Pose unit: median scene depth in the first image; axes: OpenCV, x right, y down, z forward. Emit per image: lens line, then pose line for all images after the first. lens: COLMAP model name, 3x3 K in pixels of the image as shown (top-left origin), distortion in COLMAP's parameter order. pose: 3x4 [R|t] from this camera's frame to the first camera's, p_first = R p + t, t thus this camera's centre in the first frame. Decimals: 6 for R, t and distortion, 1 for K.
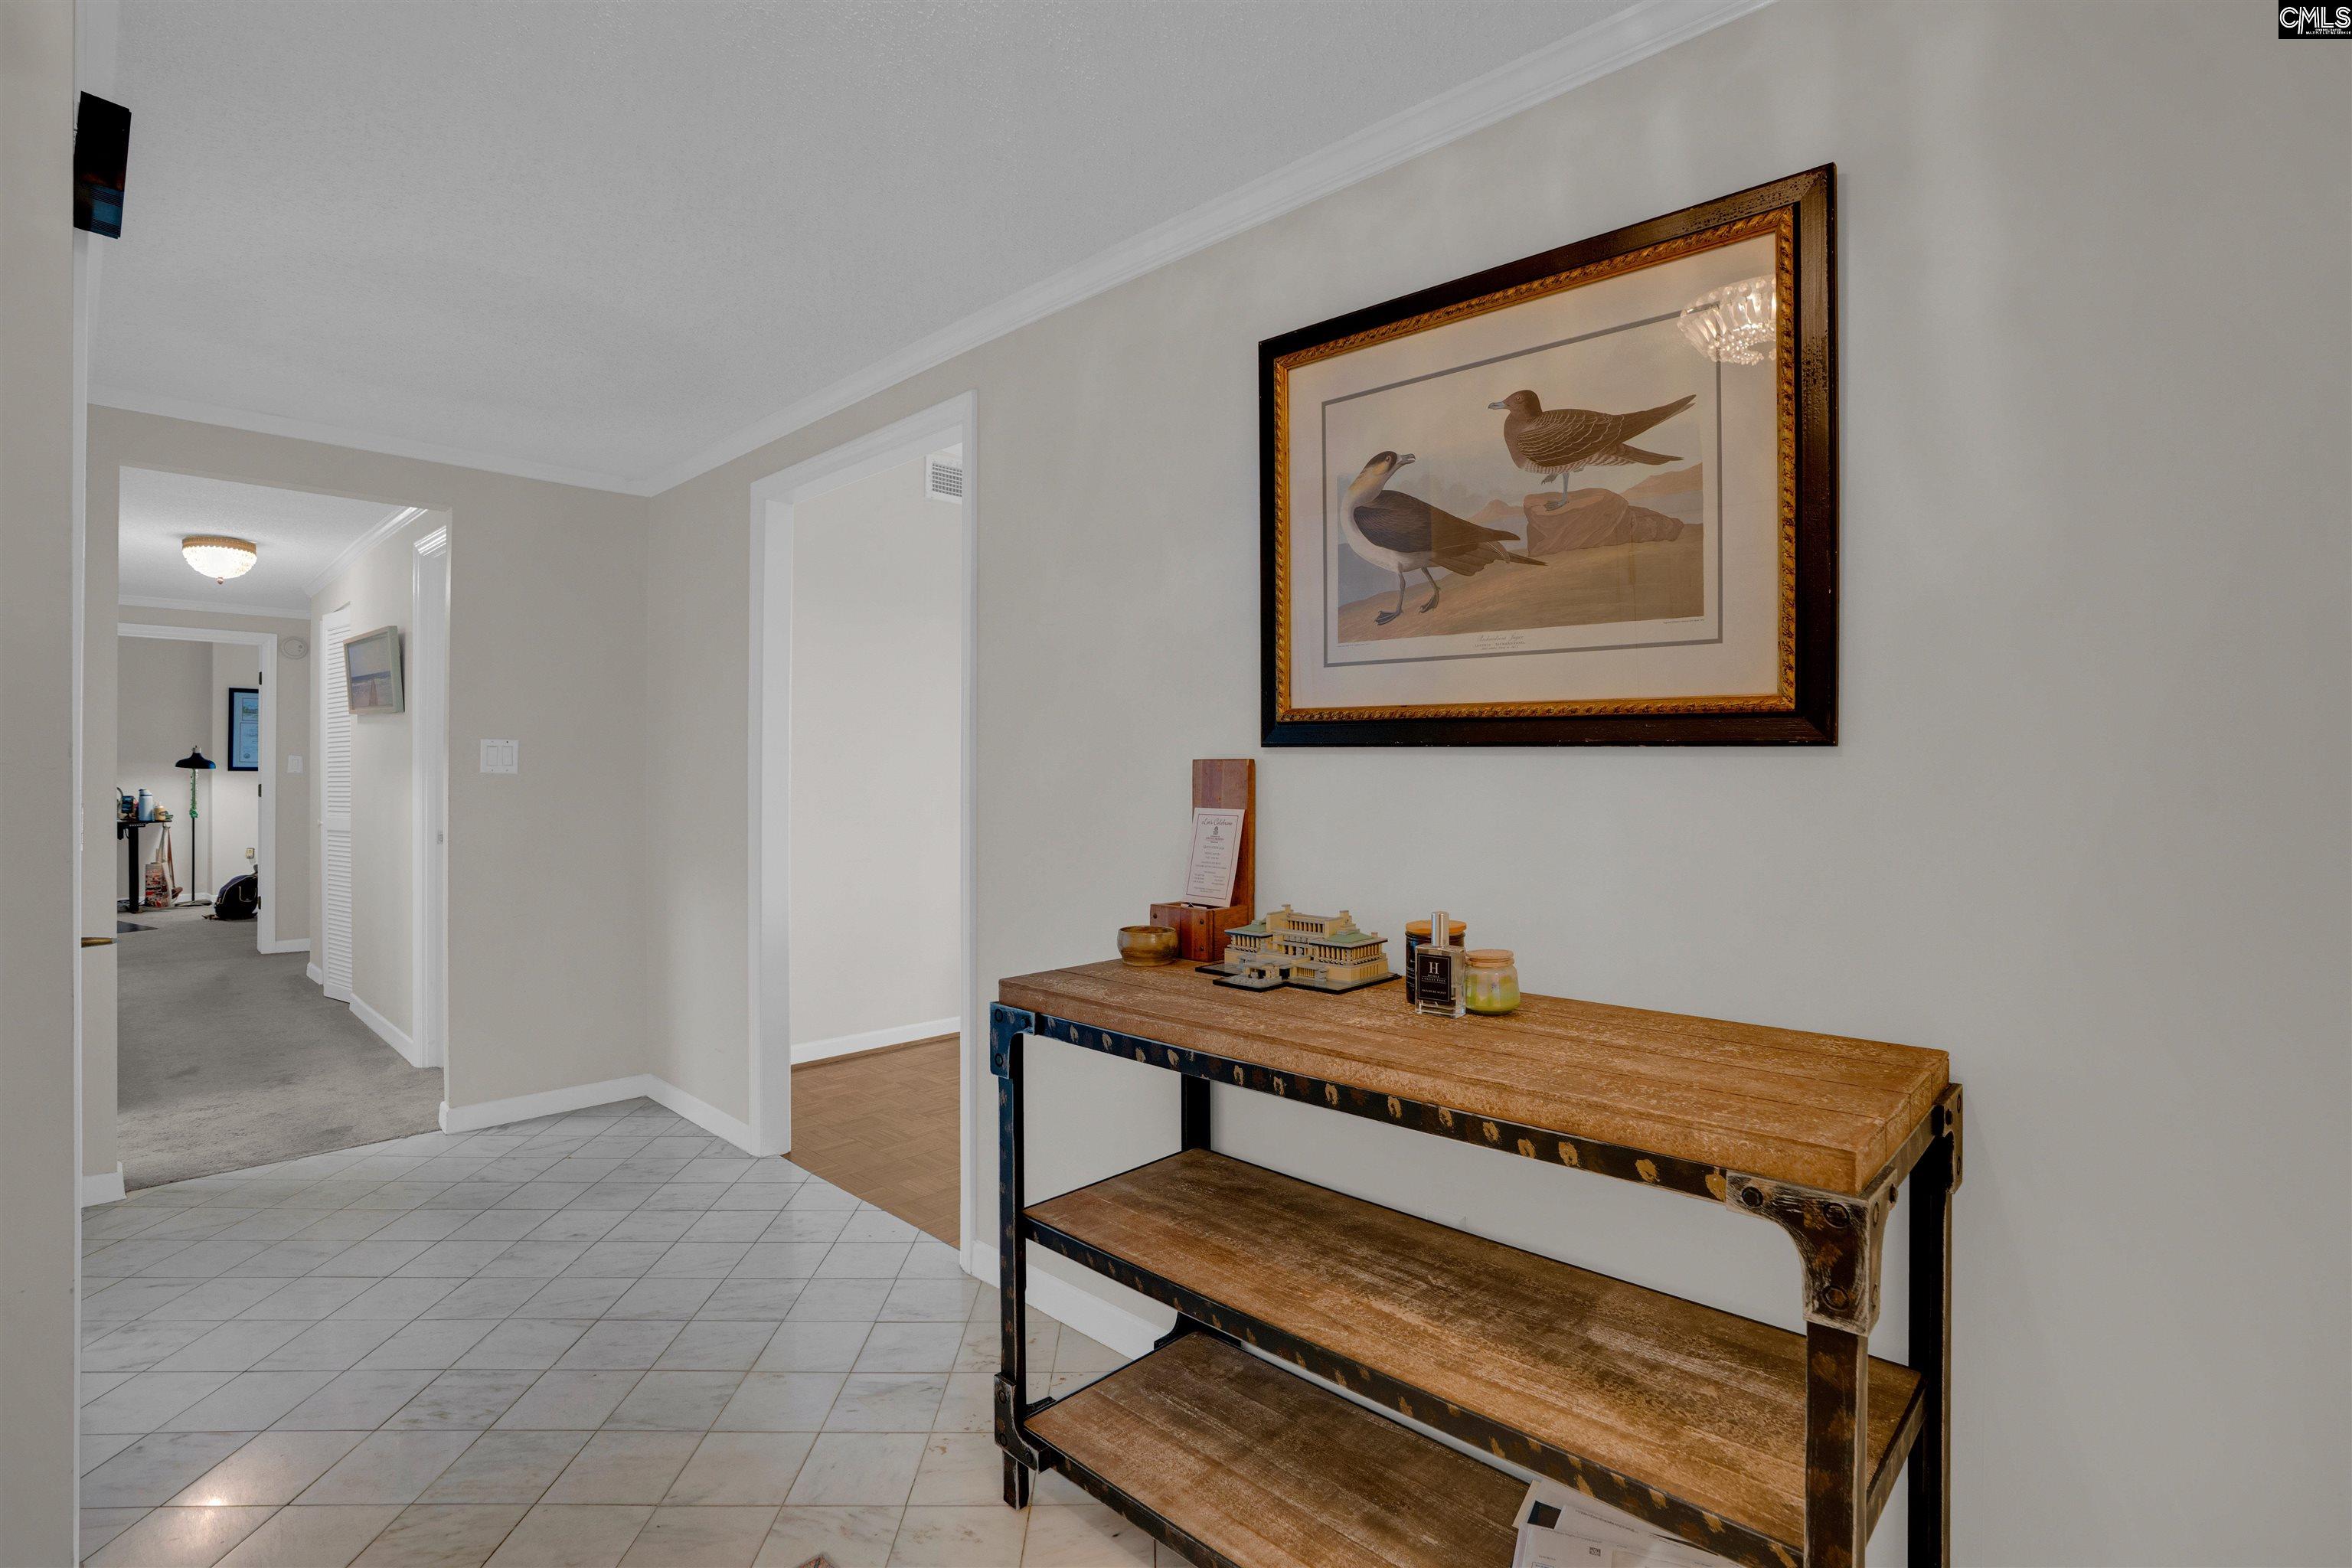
lens RADIAL K [[1100.4, 0, 1198.6], [0, 1100.4, 769.6], [0, 0, 1]] dist [-0.055849, 0.015327]
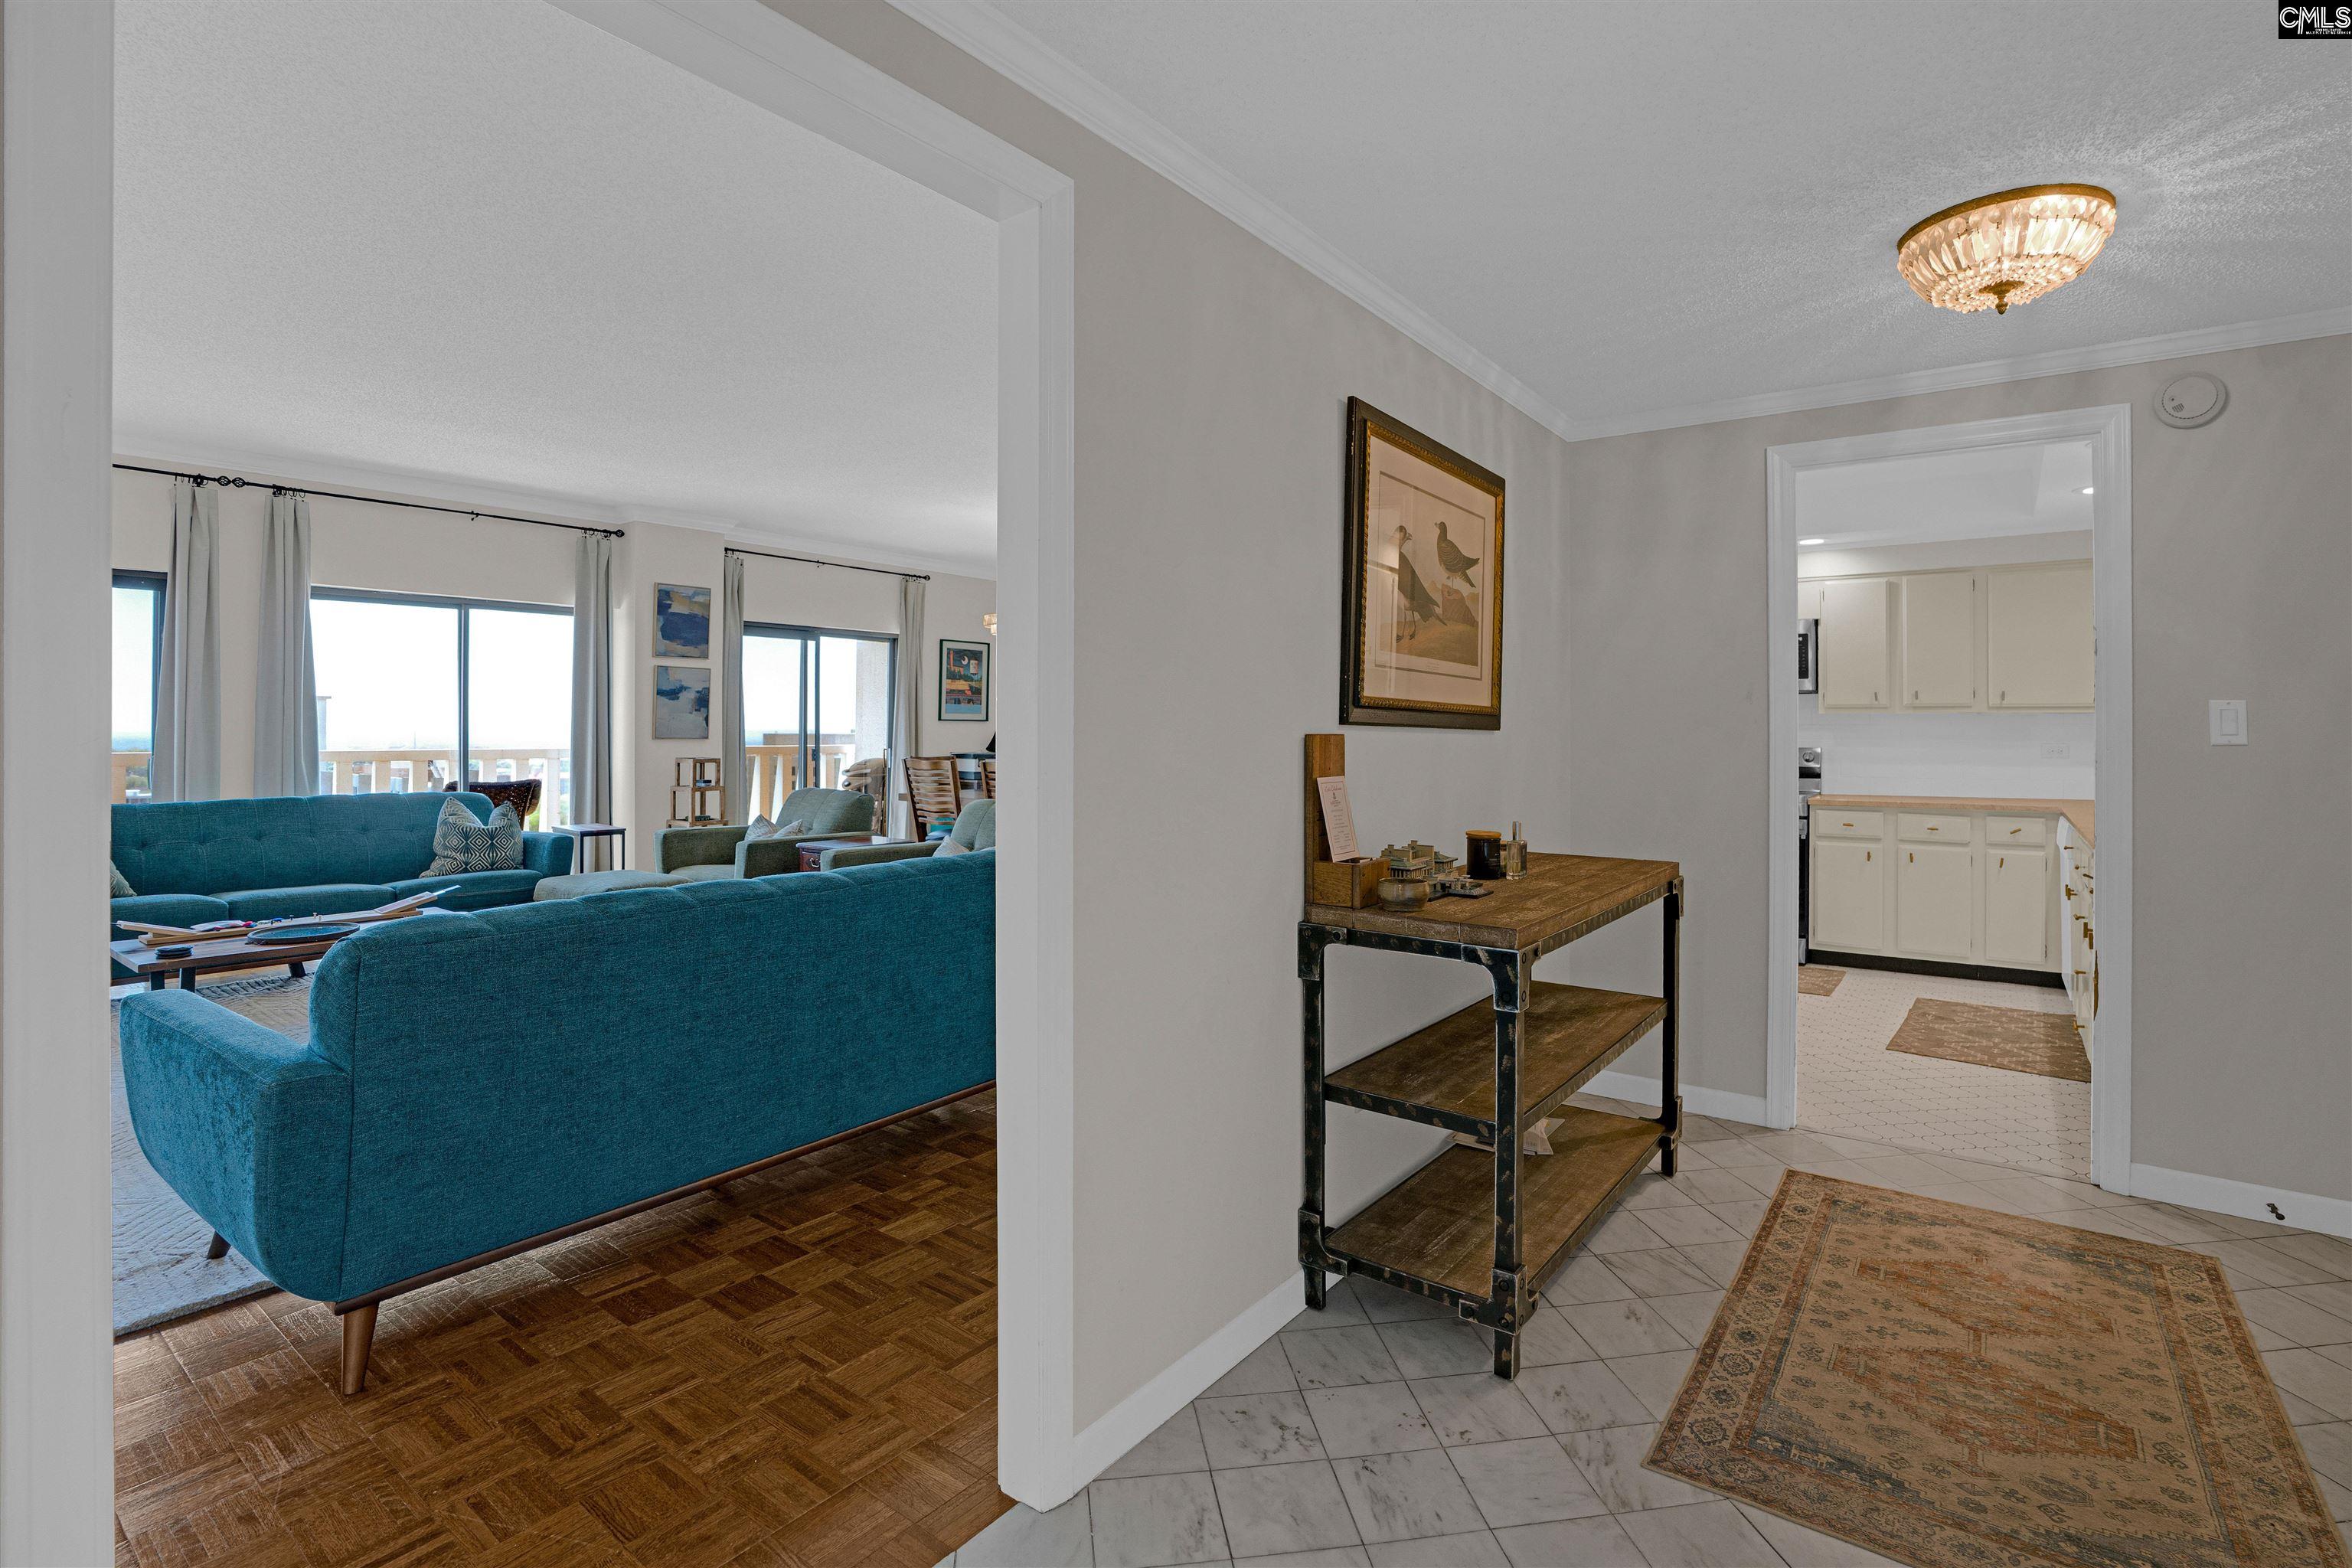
lens RADIAL K [[1100.4, 0, 1196.2], [0, 1100.4, 722.7], [0, 0, 1]] dist [-0.055849, 0.015327]
pose [[-0.109719, 0.001393, 0.993962, -1.323599], [-0.009246, 0.999954, -0.002422, -0.020746], [-0.993920, -0.009456, -0.109701, 1.505070]]
